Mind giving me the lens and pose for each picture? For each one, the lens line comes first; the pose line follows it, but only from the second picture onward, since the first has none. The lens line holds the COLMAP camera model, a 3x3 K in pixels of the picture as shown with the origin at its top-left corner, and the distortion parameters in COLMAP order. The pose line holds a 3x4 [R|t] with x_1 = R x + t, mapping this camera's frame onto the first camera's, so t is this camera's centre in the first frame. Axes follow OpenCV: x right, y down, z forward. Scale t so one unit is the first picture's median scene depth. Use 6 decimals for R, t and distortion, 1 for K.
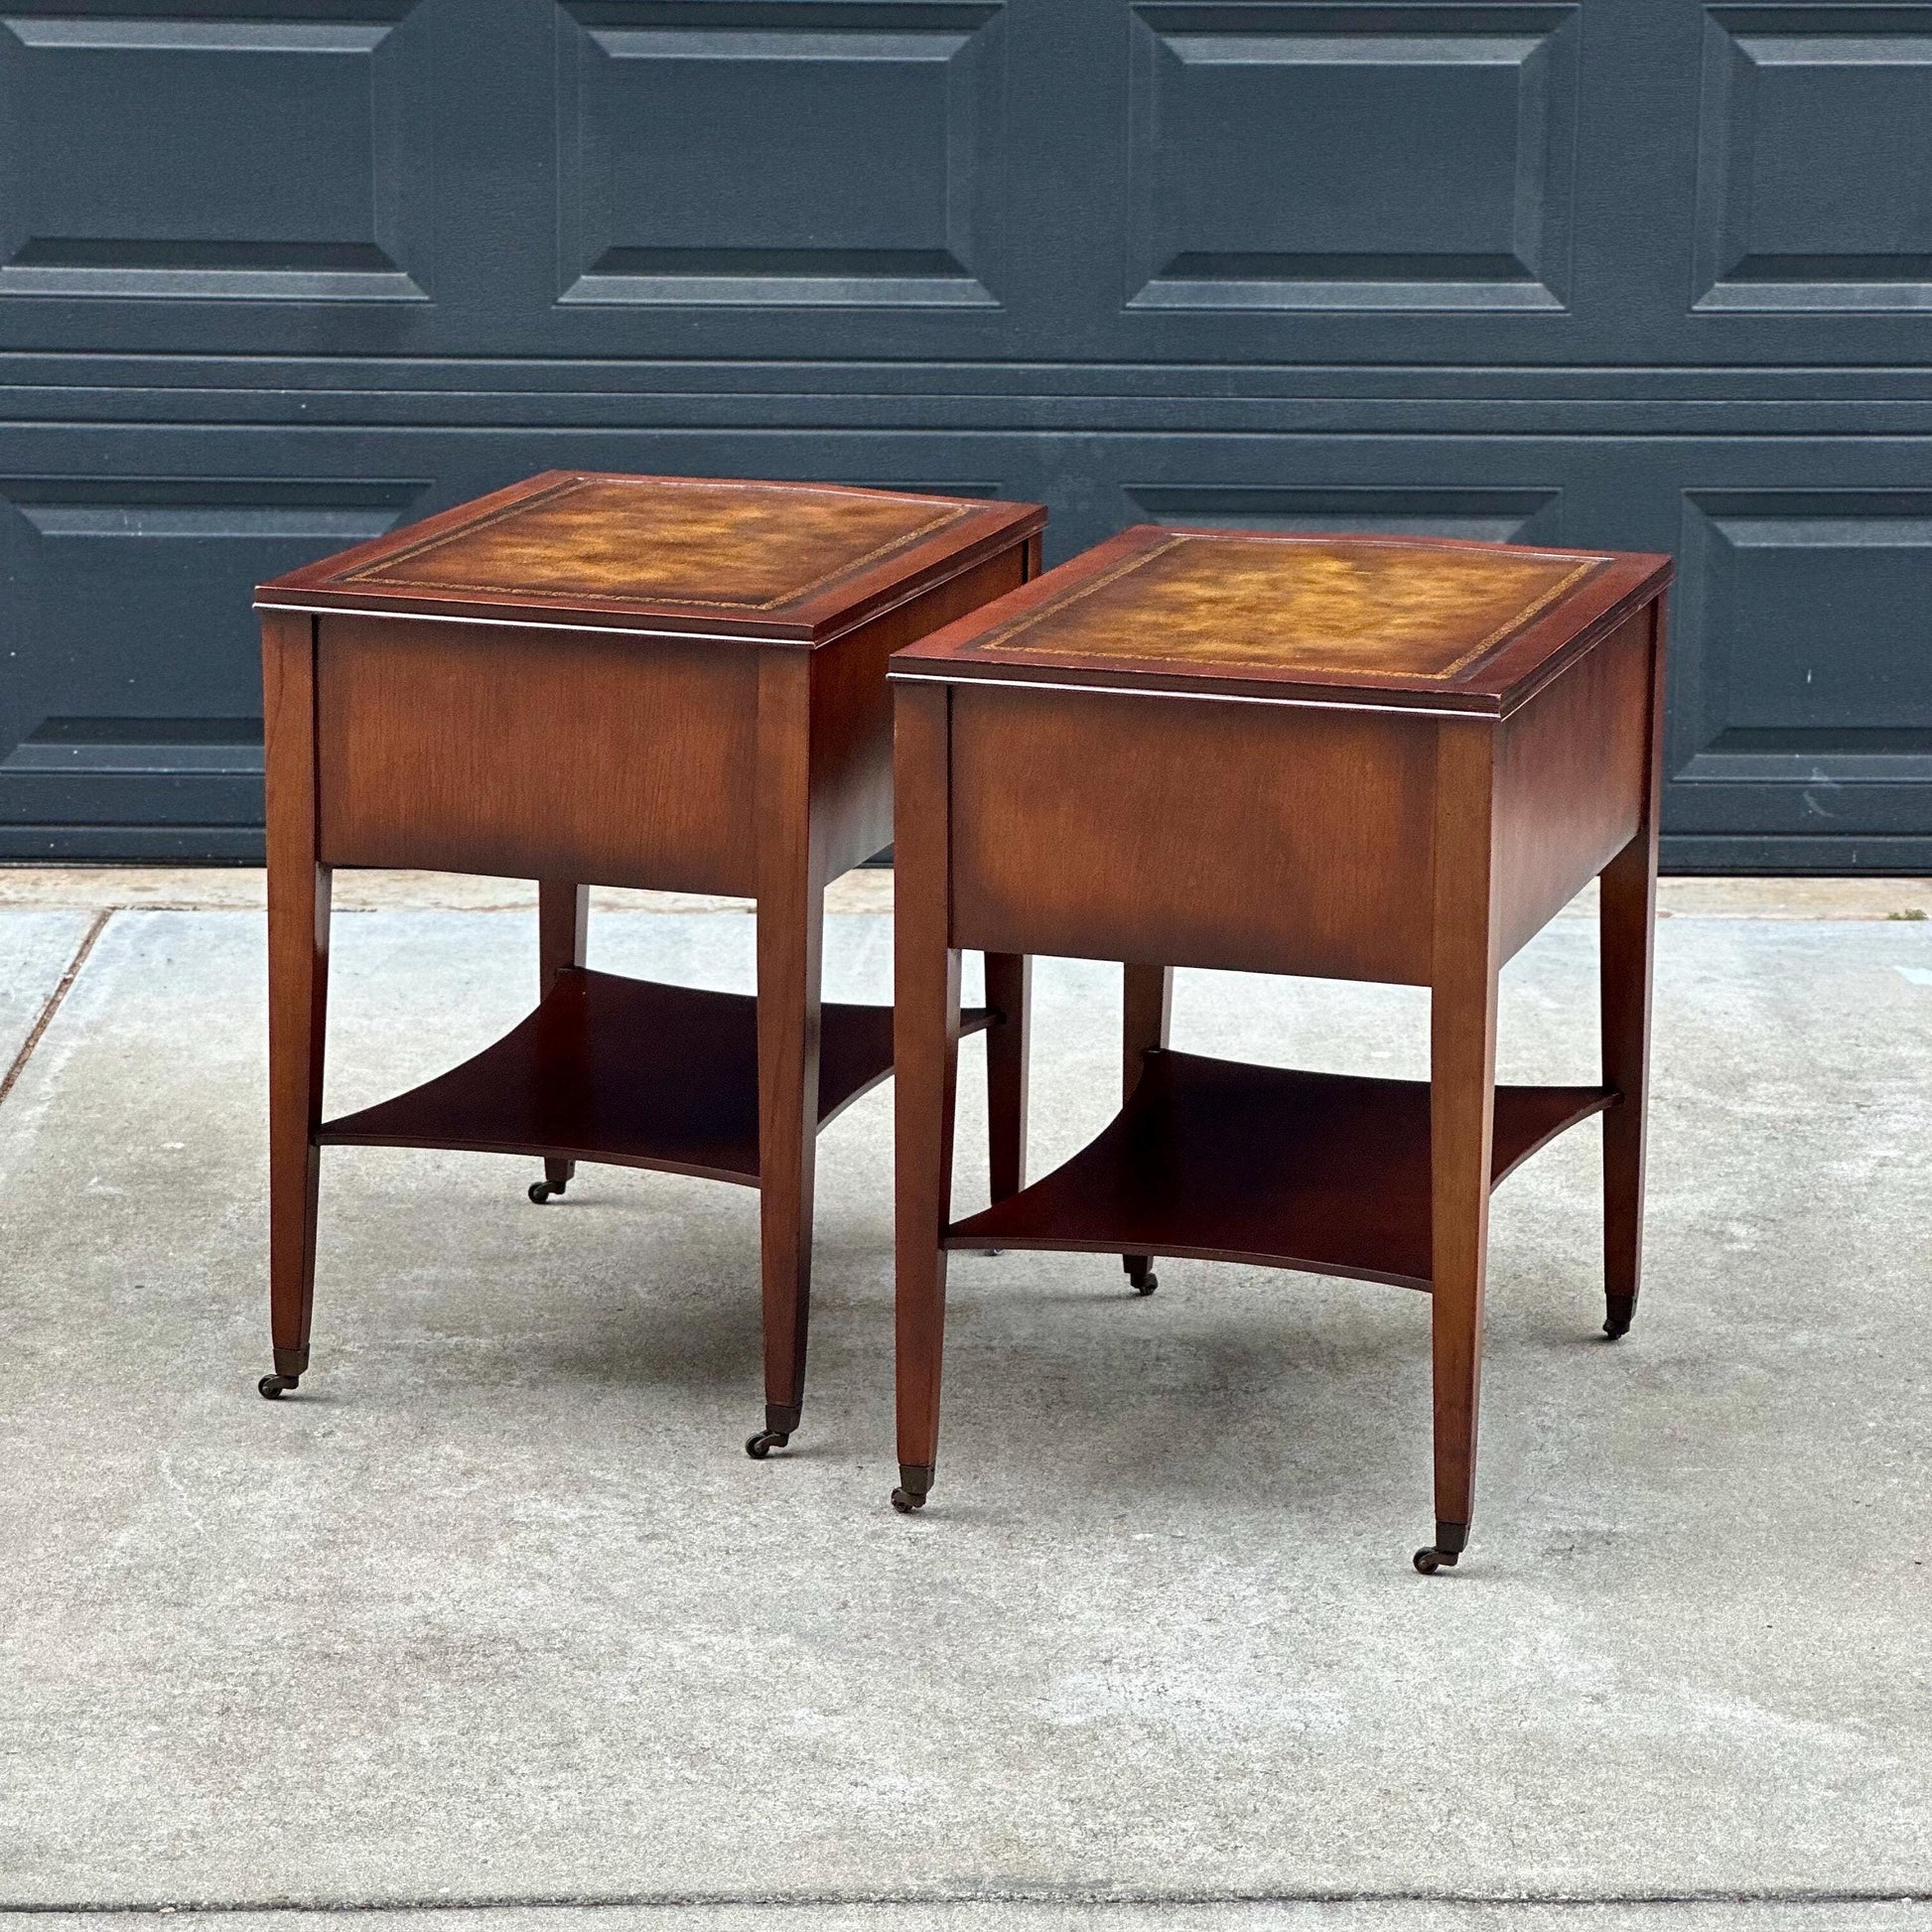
lens RADIAL K [[5883.6, 0, 966.0], [0, 5883.6, 966.0], [0, 0, 1]] dist [-0.163835, 7.153838]
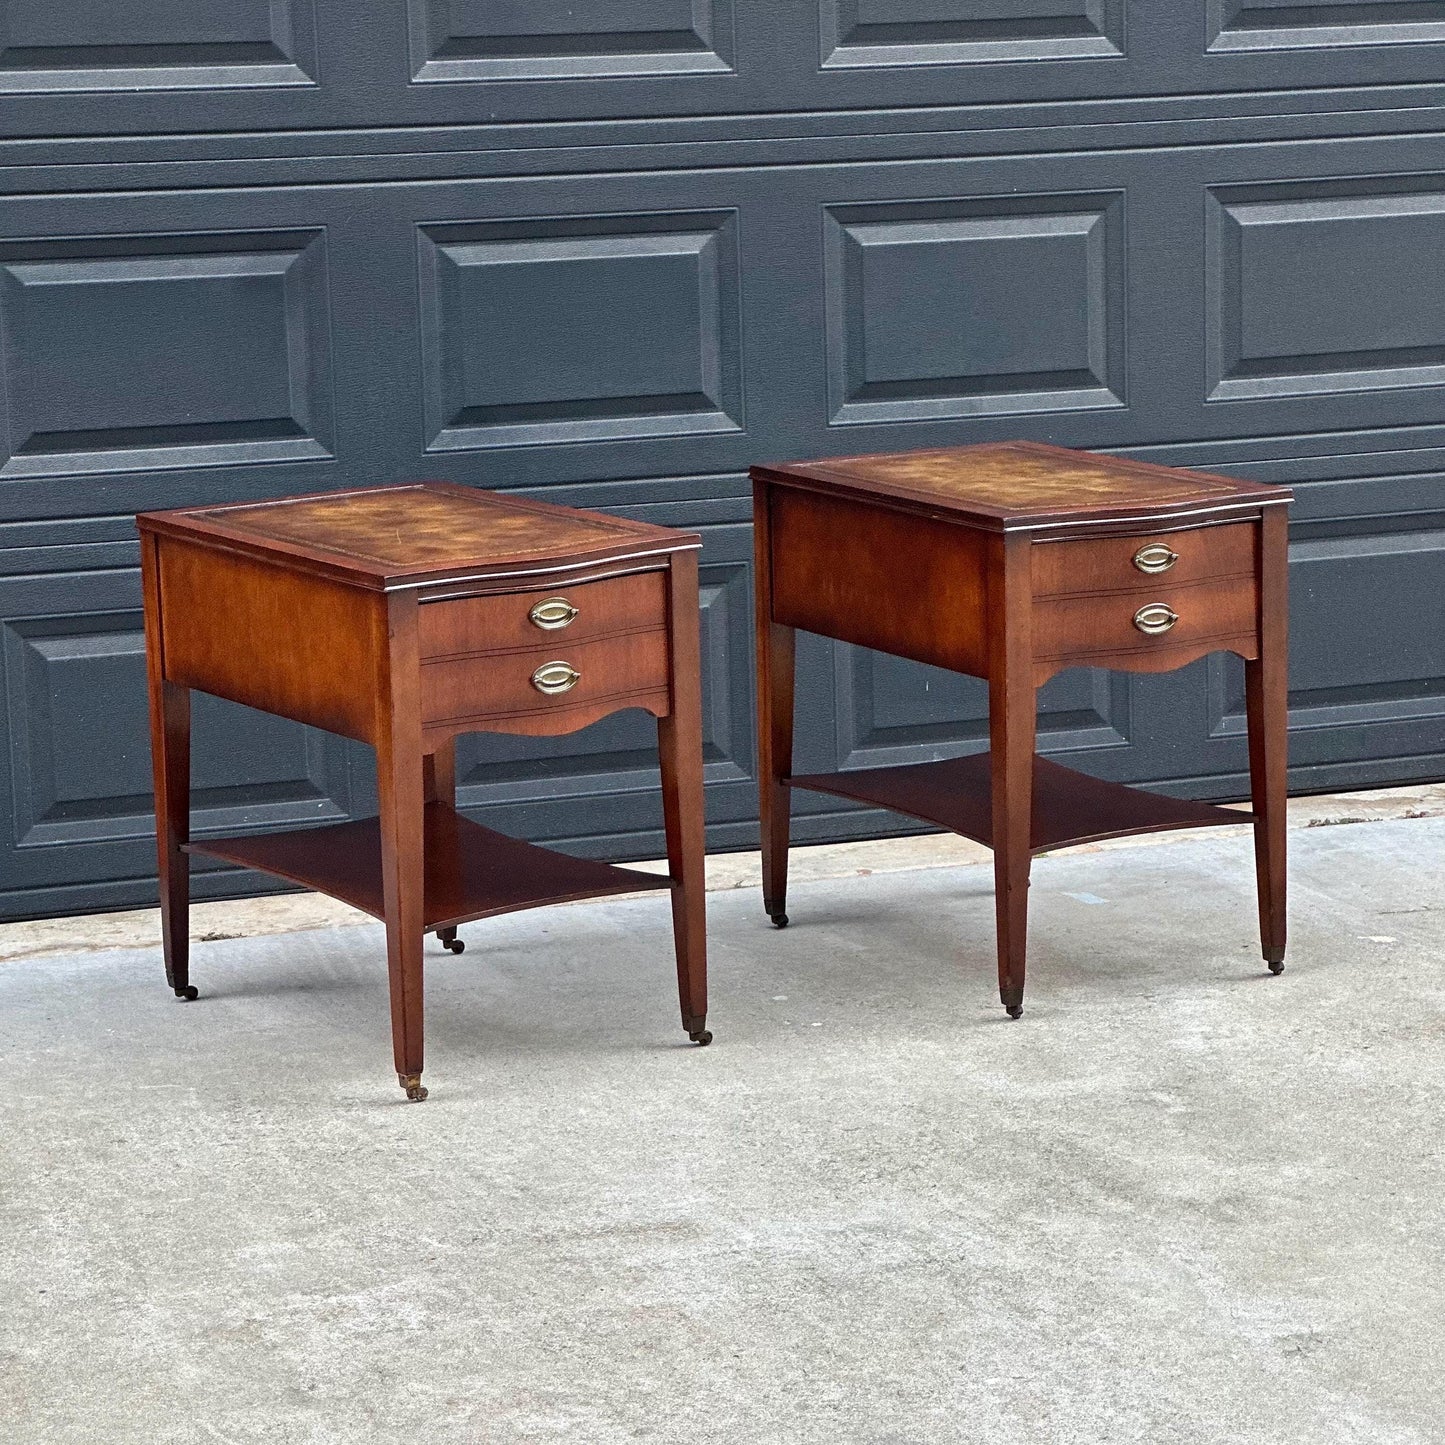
lens RADIAL K [[4400.5, 0, 722.5], [0, 4400.5, 722.5], [0, 0, 1]] dist [-0.163835, 7.153838]
pose [[0.950940, -0.088736, 0.296378, -0.207485], [0.100473, 0.994636, -0.024576, -0.021224], [-0.292607, 0.053148, 0.954755, 0.046719]]
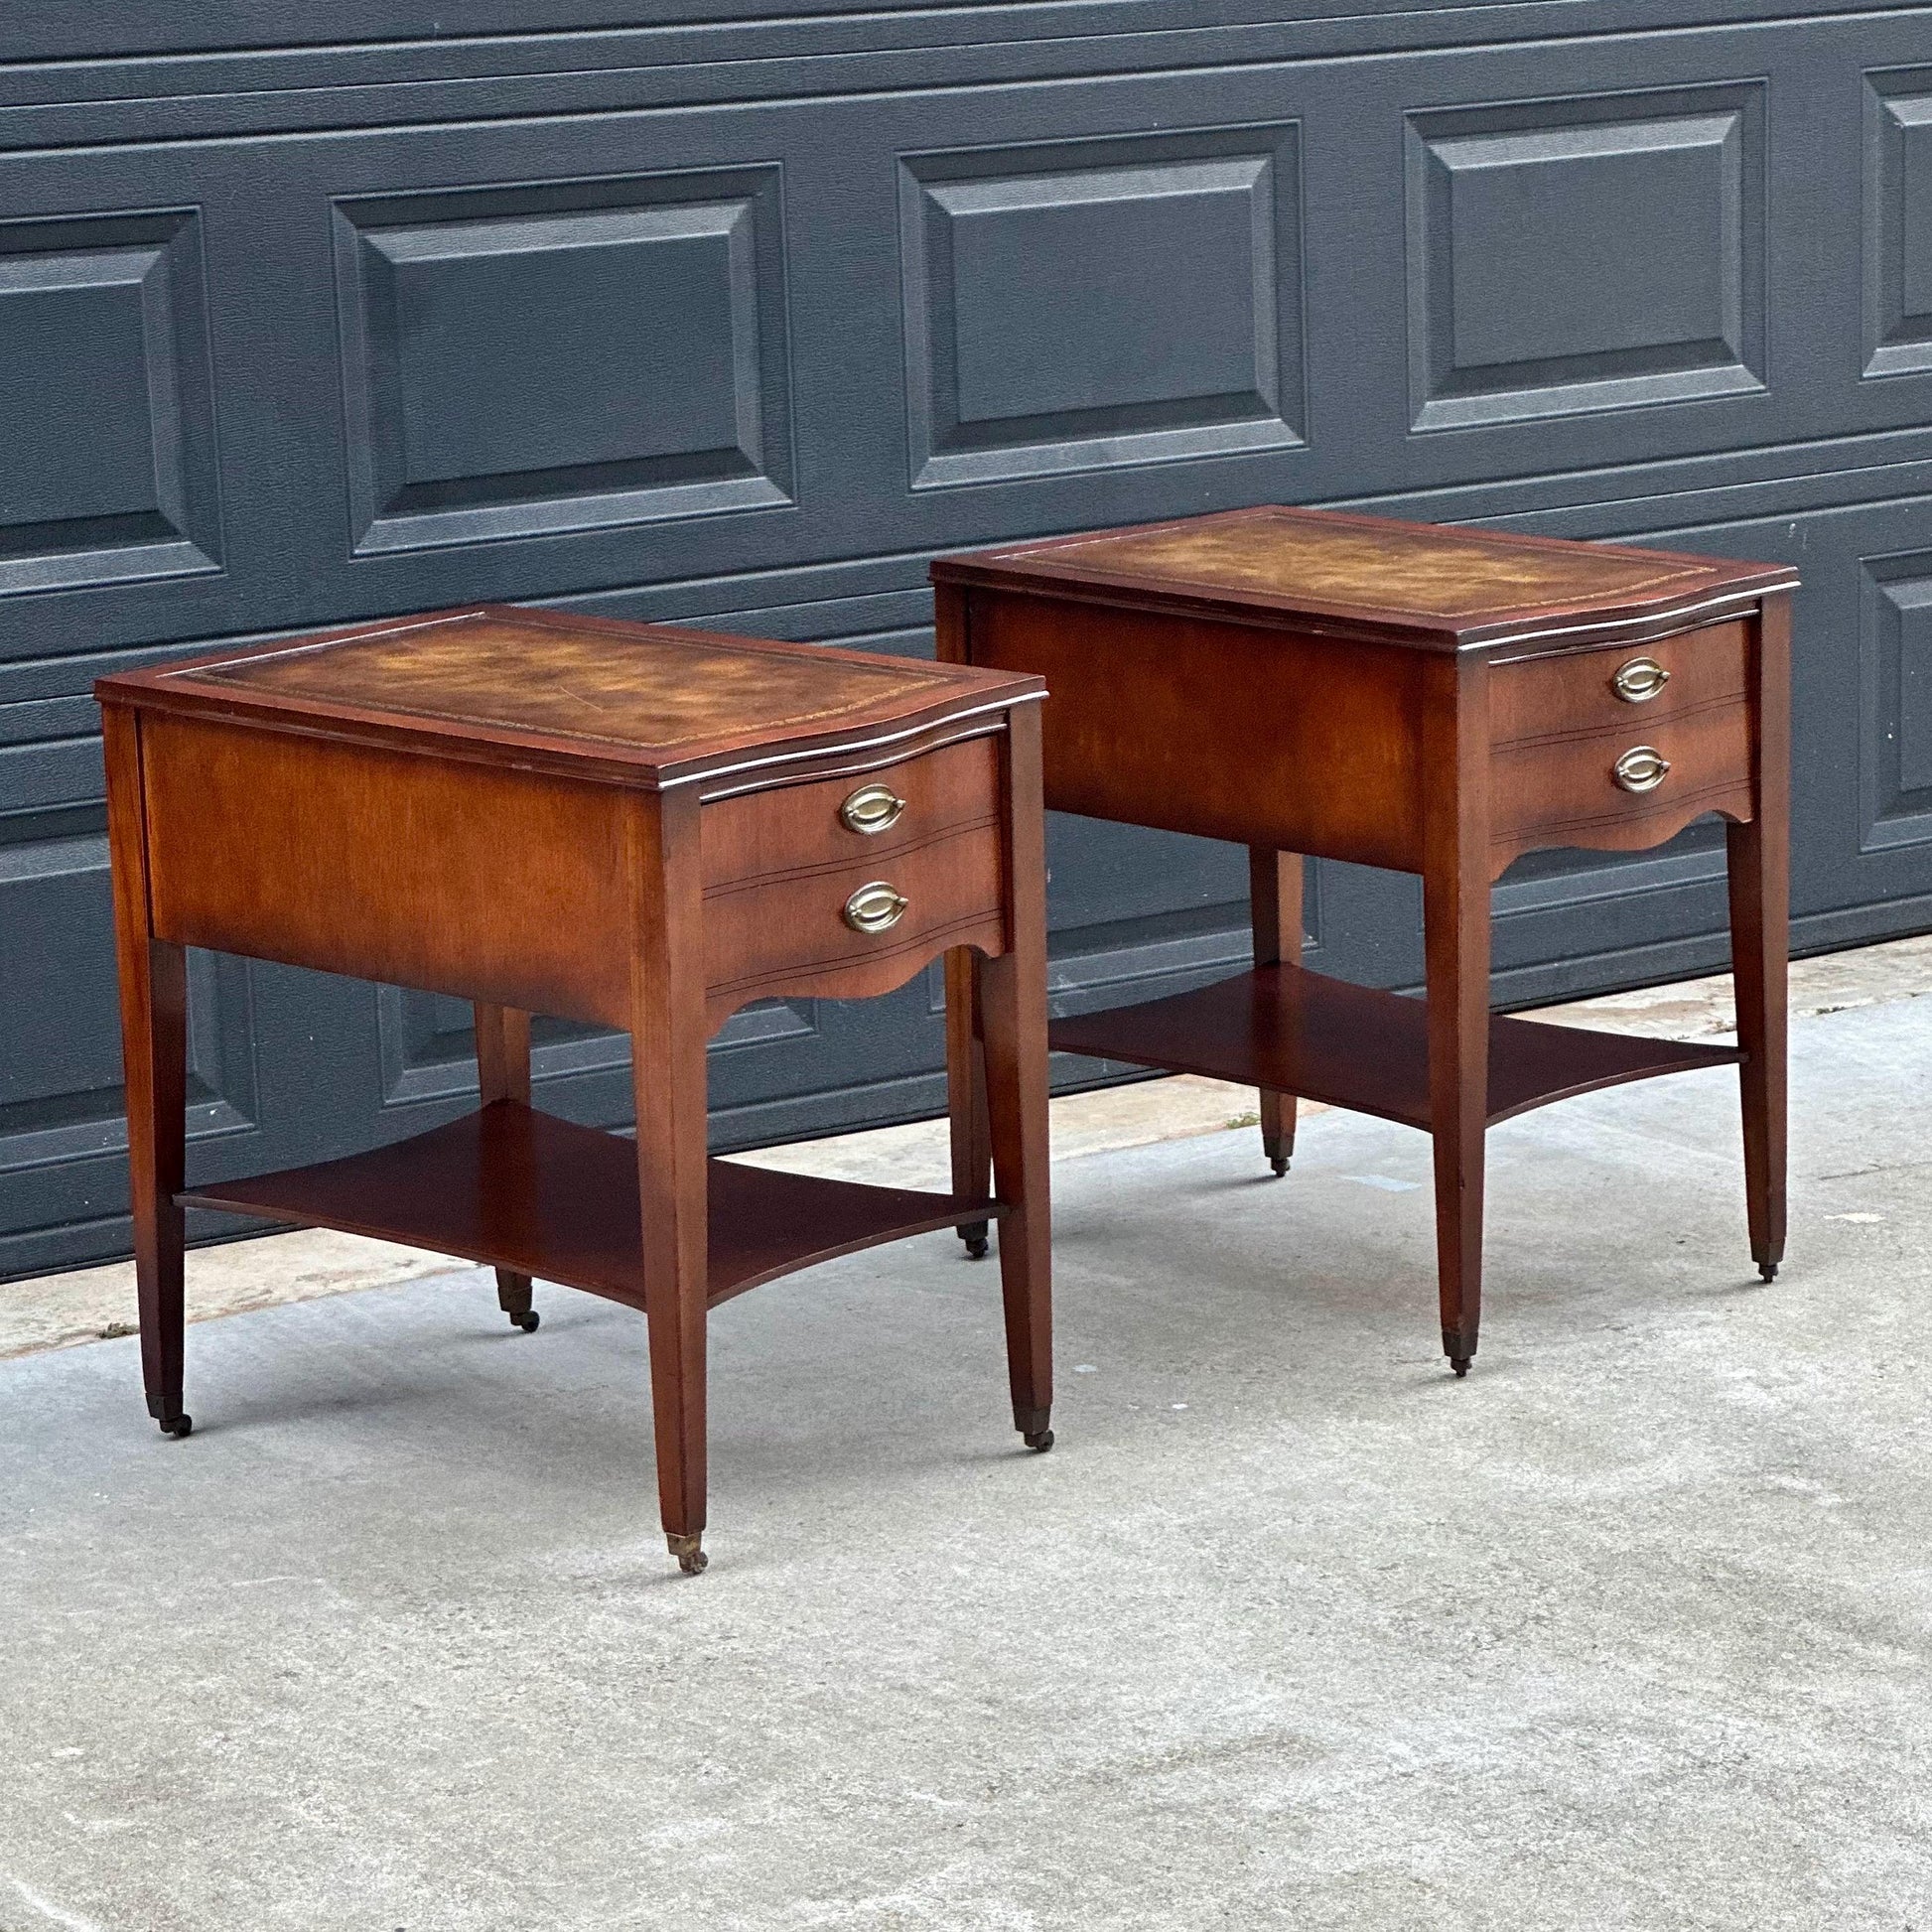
lens RADIAL K [[6389.7, 0, 1014.5], [0, 6389.7, 1057.4], [0, 0, 1]] dist [-0.187681, 7.767896]
pose [[0.841163, -0.151280, 0.519191, -0.382690], [0.152947, 0.987428, 0.039919, -0.063175], [-0.518703, 0.045831, 0.853725, 0.171247]]
